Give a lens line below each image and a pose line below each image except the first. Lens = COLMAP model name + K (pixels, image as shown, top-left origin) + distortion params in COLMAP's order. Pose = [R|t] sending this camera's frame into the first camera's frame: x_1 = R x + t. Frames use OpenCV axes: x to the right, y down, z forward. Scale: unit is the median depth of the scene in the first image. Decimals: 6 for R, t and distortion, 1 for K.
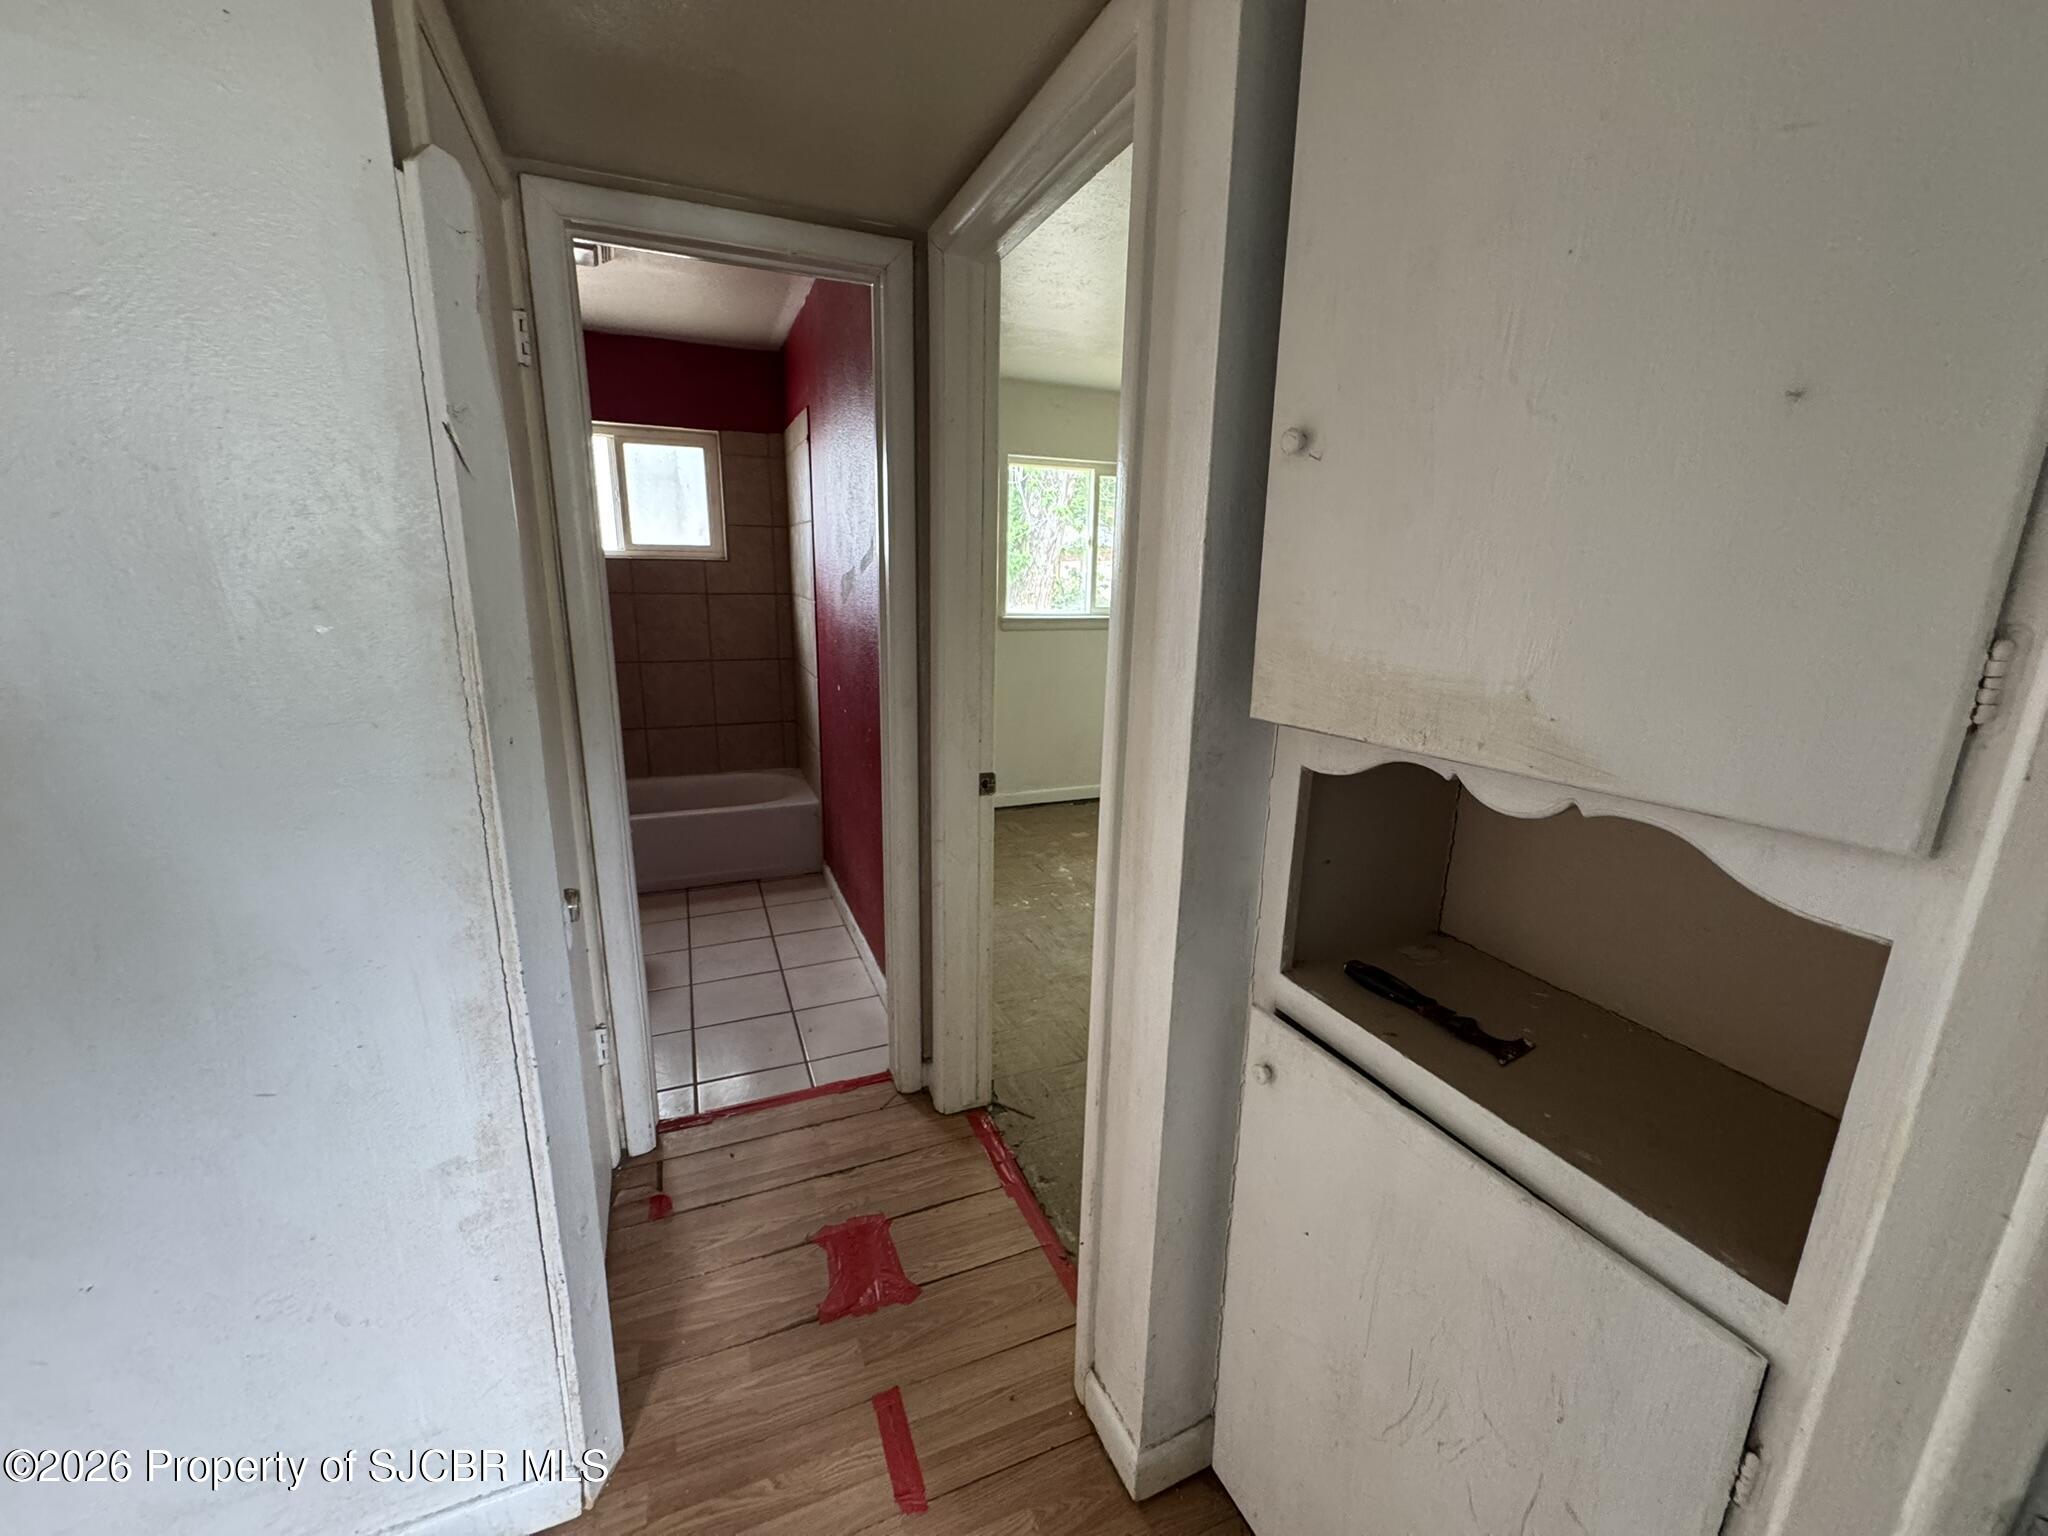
lens RADIAL K [[815.6, 0, 1015.6], [0, 815.6, 768.3], [0, 0, 1]] dist [-0.001733, 0.000135]
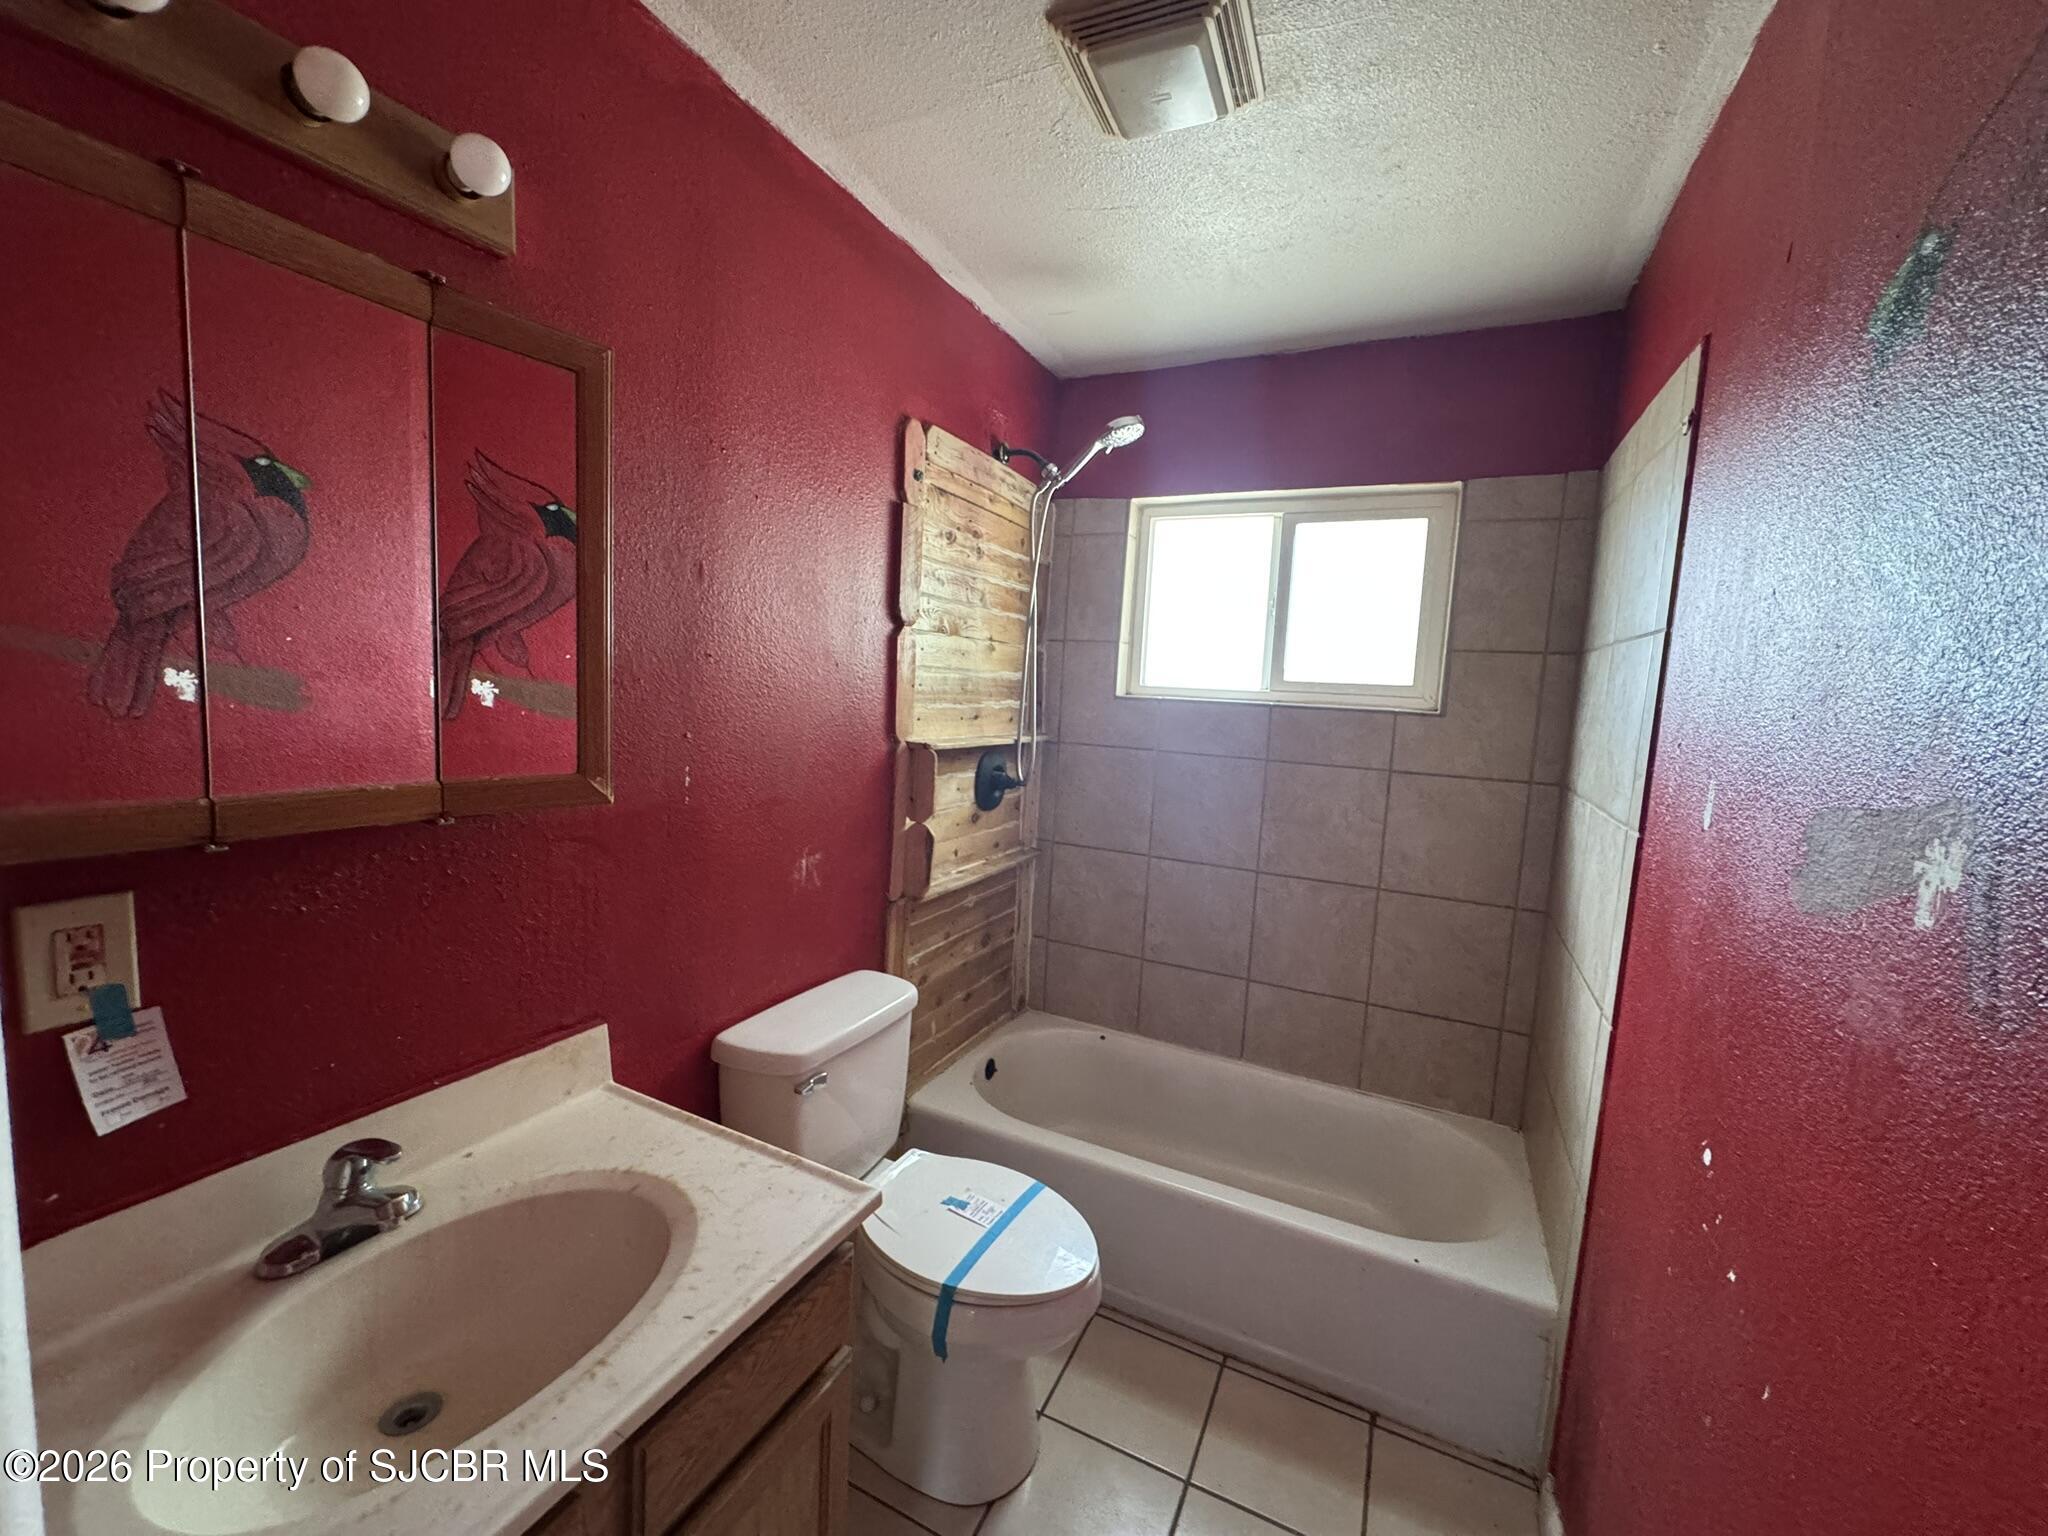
lens RADIAL K [[815.6, 0, 1019.1], [0, 815.6, 767.5], [0, 0, 1]] dist [-0.001733, 0.000135]
pose [[0.660581, 0.093622, -0.744894, -0.134713], [-0.216370, 0.973836, -0.069483, -0.124024], [0.718900, 0.207072, 0.663554, 0.457470]]
